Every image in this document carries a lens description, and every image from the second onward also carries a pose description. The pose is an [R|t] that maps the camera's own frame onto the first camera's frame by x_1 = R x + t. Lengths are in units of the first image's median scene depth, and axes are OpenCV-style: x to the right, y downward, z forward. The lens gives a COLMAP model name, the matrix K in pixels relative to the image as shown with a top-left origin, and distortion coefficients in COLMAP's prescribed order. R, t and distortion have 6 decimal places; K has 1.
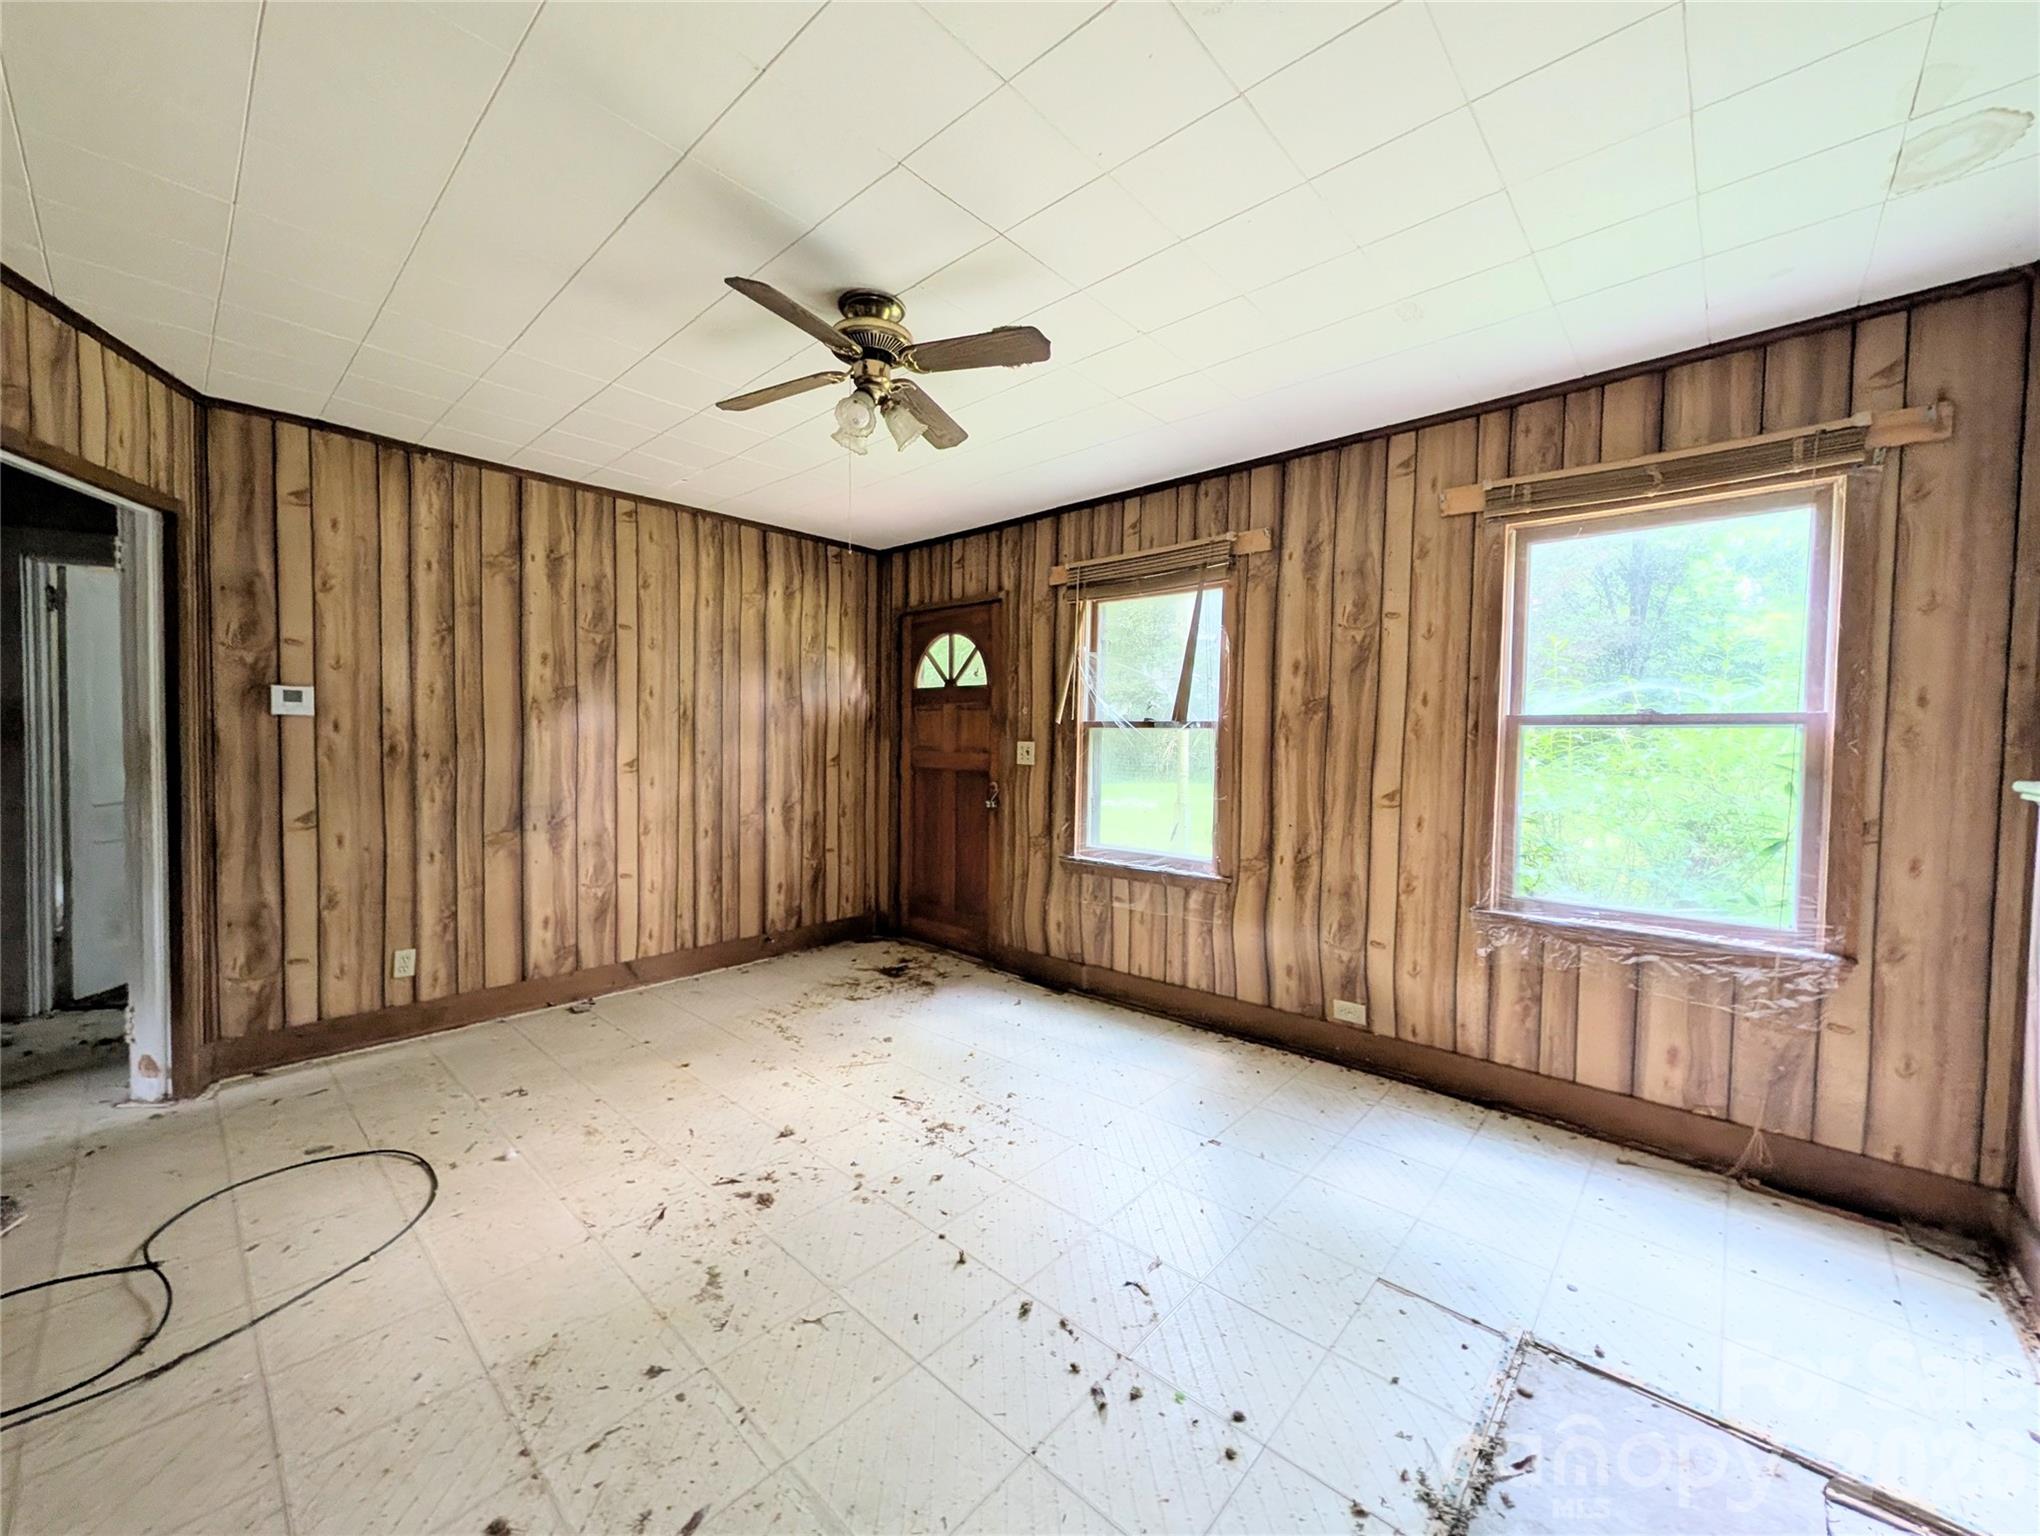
lens RADIAL K [[783.0, 0, 1022.3], [0, 783.0, 773.1], [0, 0, 1]] dist [-0.008799, 0.000091]
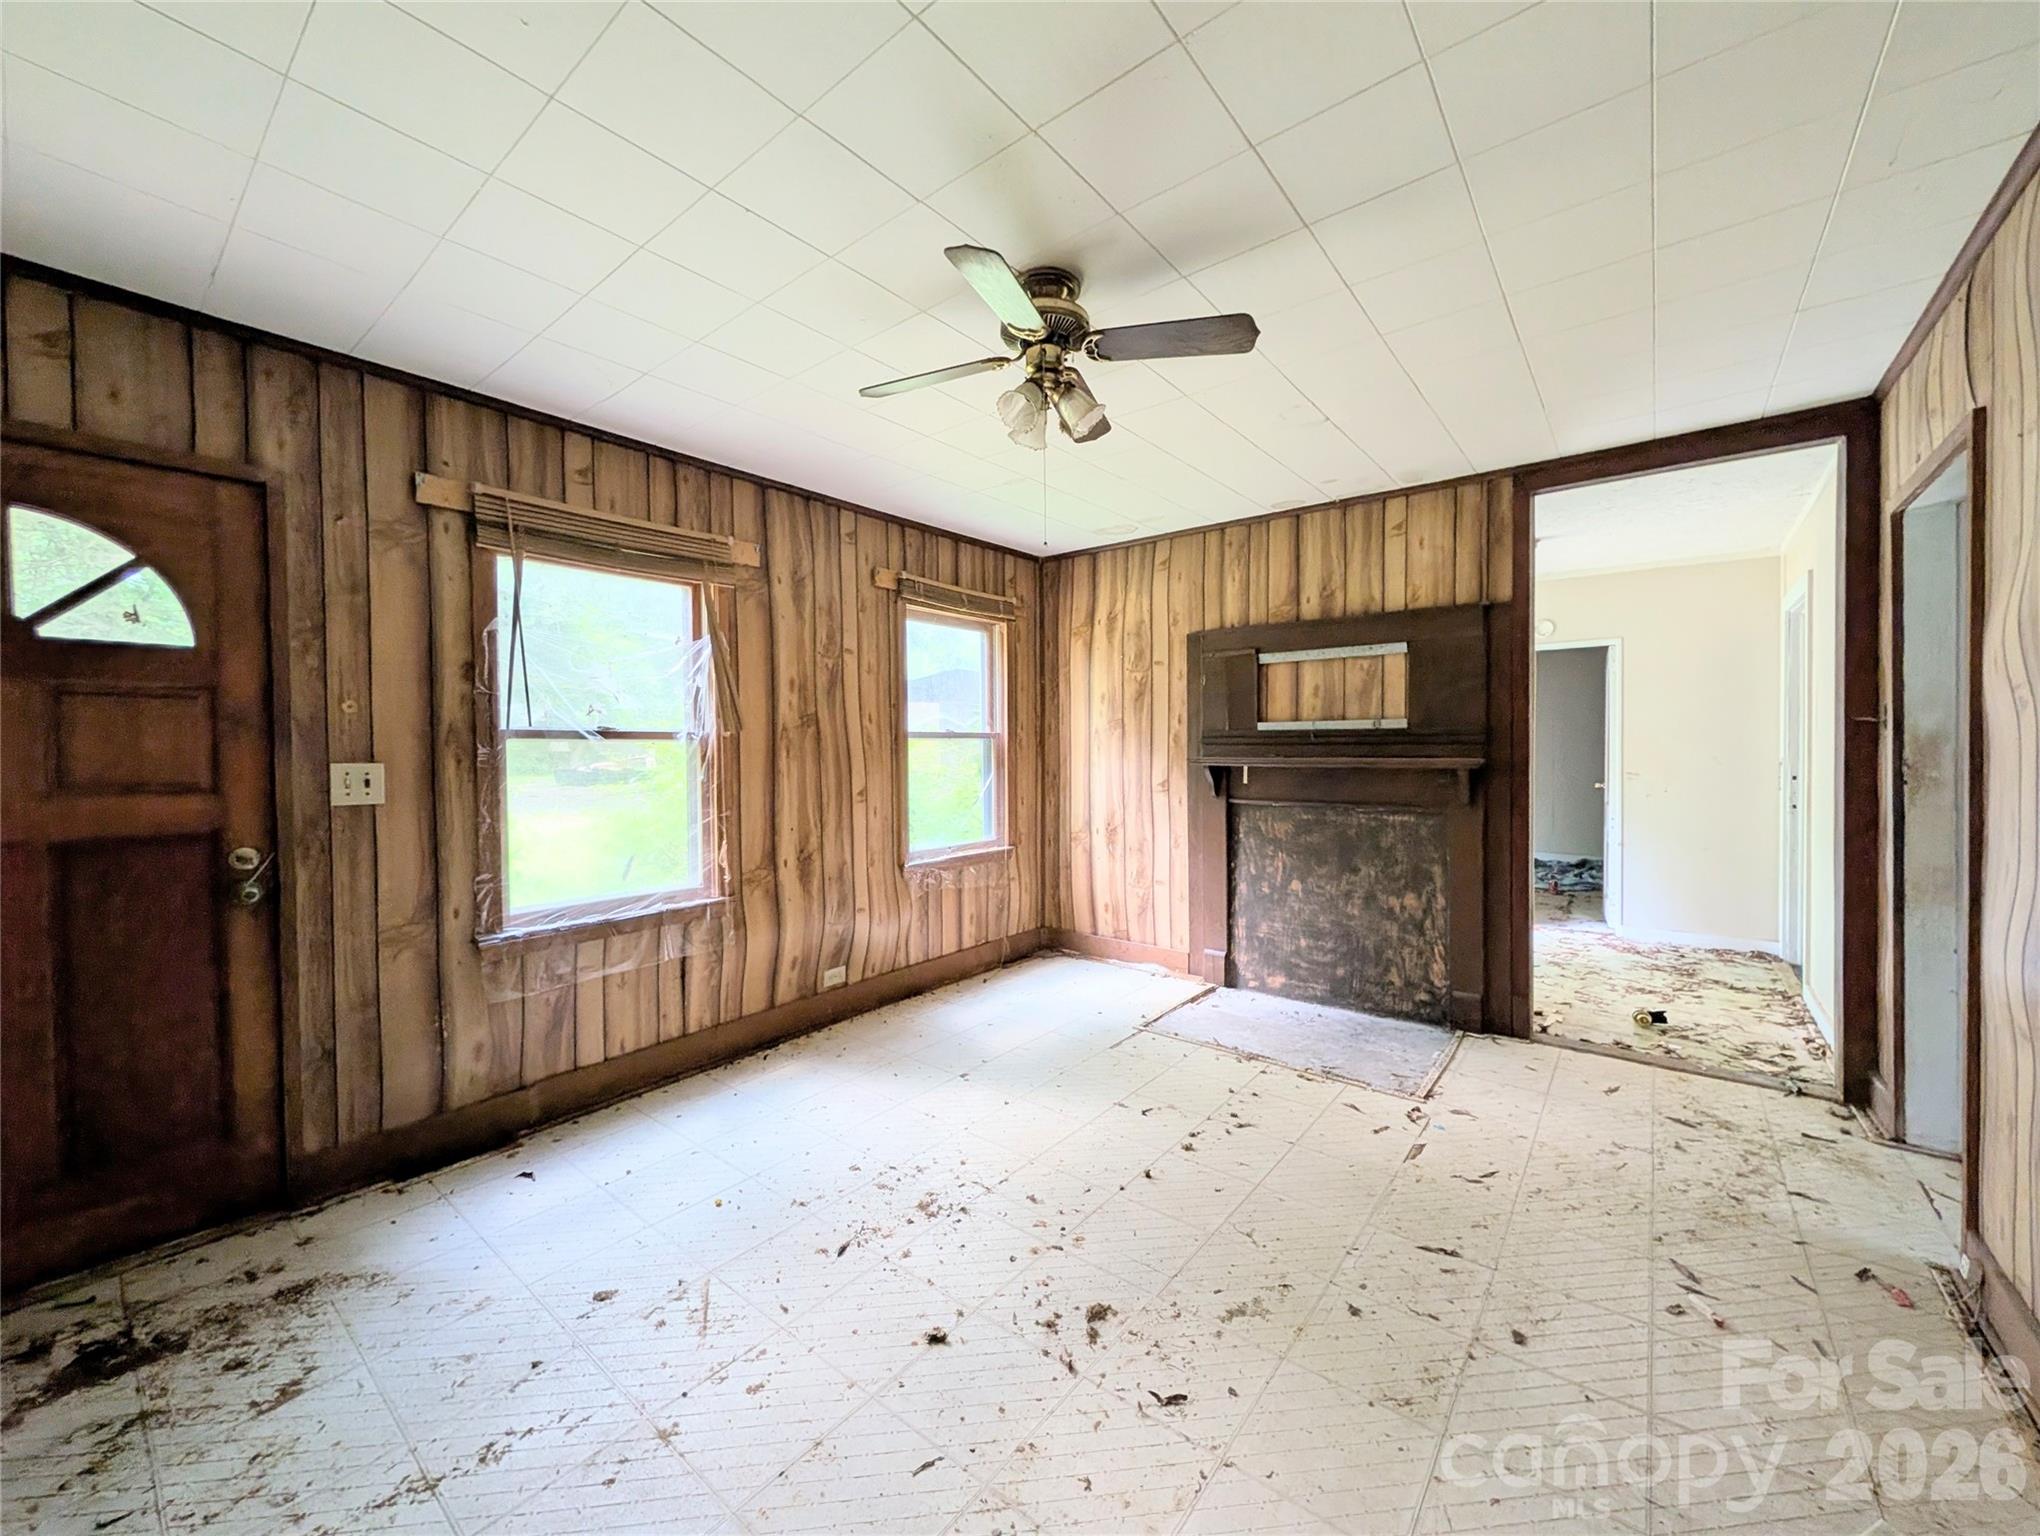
lens RADIAL K [[792.9, 0, 1020.0], [0, 792.9, 768.0], [0, 0, 1]] dist [0.000963, 0.000197]
pose [[-0.056579, -0.040686, 0.997569, -0.752649], [0.049915, 0.997805, 0.043526, -0.049128], [-0.997150, 0.052256, -0.054424, 0.721304]]
